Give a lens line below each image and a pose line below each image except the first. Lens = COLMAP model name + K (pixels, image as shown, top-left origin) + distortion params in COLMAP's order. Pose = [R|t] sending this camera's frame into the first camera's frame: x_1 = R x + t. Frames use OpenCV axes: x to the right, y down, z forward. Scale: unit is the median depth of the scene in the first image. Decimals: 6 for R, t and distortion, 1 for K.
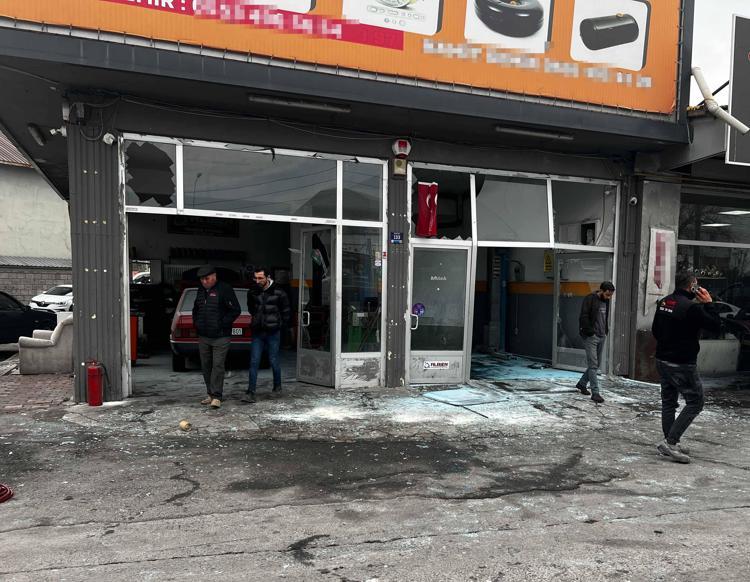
lens RADIAL K [[698.4, 0, 429.9], [0, 698.4, 343.6], [0, 0, 1]] dist [0.031708, 0.000000]
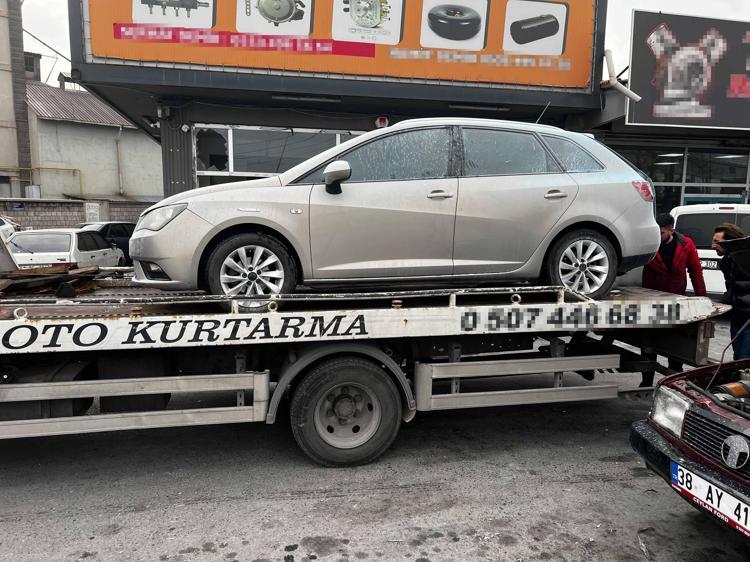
lens RADIAL K [[563.2, 0, 375.1], [0, 563.2, 278.5], [0, 0, 1]] dist [0.037722, -0.014958]
pose [[0.985019, 0.007495, -0.172281, 0.150315], [-0.000831, 0.999250, 0.038720, -0.009827], [0.172442, -0.037997, 0.984286, -0.142053]]
